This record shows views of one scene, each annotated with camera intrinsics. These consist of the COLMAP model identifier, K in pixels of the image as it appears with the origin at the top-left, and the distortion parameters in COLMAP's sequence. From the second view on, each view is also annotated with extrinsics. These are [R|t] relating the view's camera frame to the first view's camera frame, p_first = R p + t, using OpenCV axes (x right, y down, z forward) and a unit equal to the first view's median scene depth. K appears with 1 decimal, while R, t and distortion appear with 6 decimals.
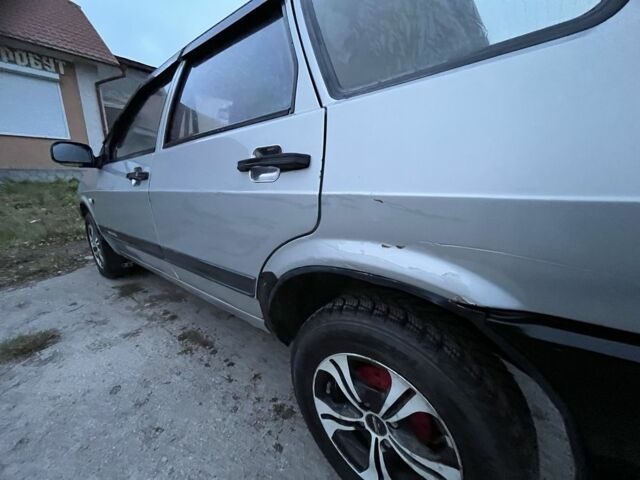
lens RADIAL K [[253.8, 0, 320.0], [0, 253.8, 240.0], [0, 0, 1]] dist [-0.012465, 0.000131]
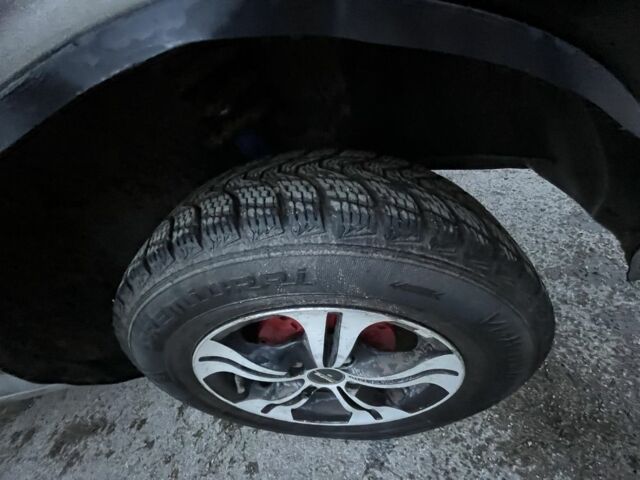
lens RADIAL K [[253.8, 0, 320.0], [0, 253.8, 240.0], [0, 0, 1]] dist [-0.012465, 0.000131]
pose [[0.735352, -0.623838, 0.264734, 0.225877], [0.528061, 0.772306, 0.353121, 0.215139], [-0.424746, -0.119873, 0.897341, 0.428335]]
